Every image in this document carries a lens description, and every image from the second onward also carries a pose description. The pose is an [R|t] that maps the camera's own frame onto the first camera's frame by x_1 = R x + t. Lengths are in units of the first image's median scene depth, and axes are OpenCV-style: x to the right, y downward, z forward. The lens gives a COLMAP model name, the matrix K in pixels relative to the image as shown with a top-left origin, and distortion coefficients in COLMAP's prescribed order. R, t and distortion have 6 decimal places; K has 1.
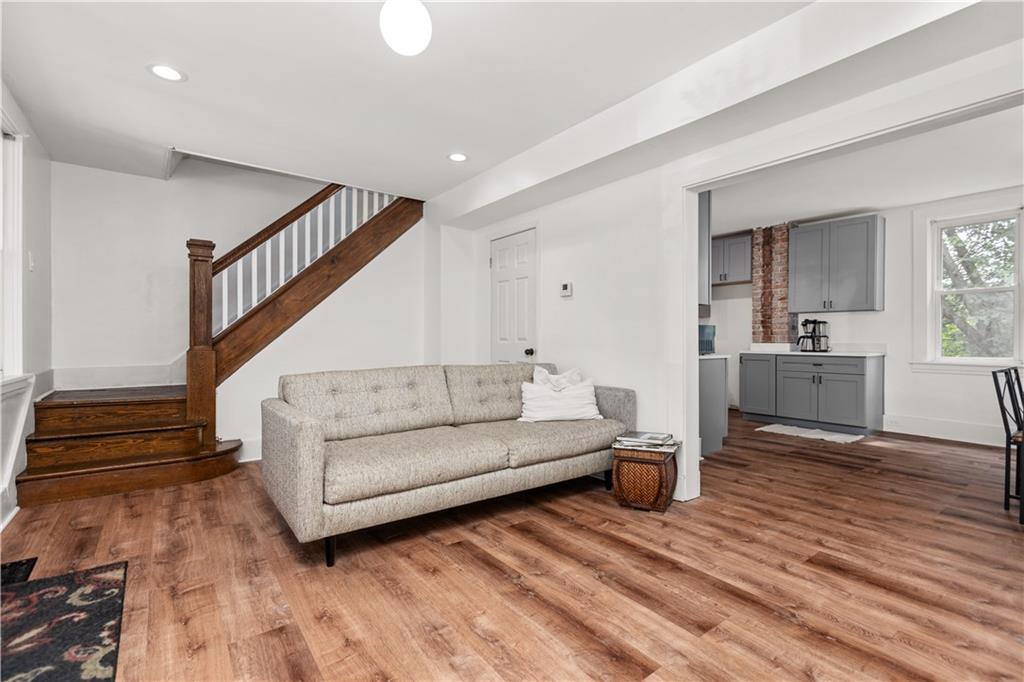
lens RADIAL K [[472.1, 0, 520.9], [0, 472.1, 343.7], [0, 0, 1]] dist [-0.000001, -0.000001]
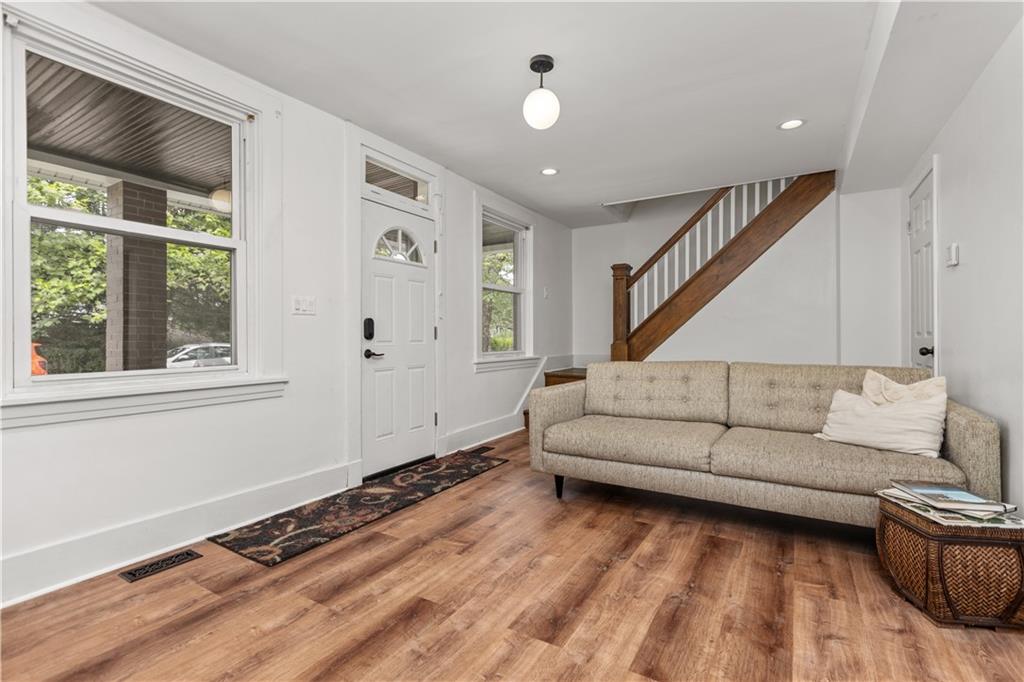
lens RADIAL K [[472.1, 0, 505.1], [0, 472.1, 336.8], [0, 0, 1]] dist [-0.000001, -0.000001]
pose [[0.351021, -0.003647, -0.936360, 0.687382], [0.000907, 0.999993, -0.003555, -0.003531], [0.936367, 0.000399, 0.351022, 0.283442]]
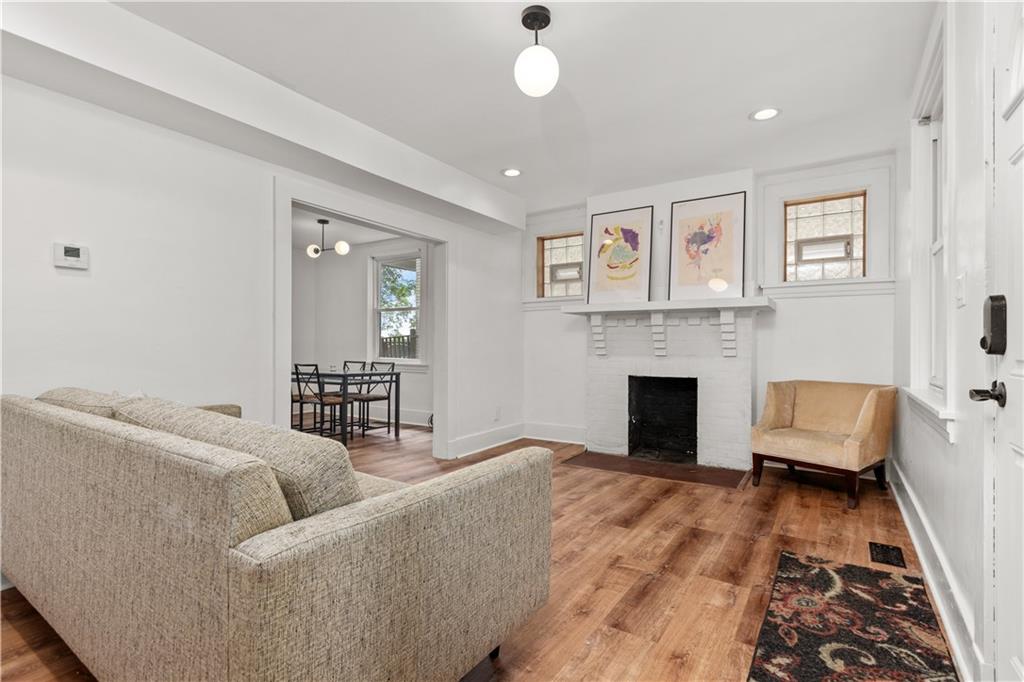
lens RADIAL K [[472.1, 0, 520.2], [0, 472.1, 346.4], [0, 0, 1]] dist [-0.000001, -0.000001]
pose [[-0.332772, 0.000172, 0.943007, -0.886187], [0.000411, 1.000000, -0.000037, -0.007849], [-0.943007, 0.000375, -0.332772, 0.963690]]
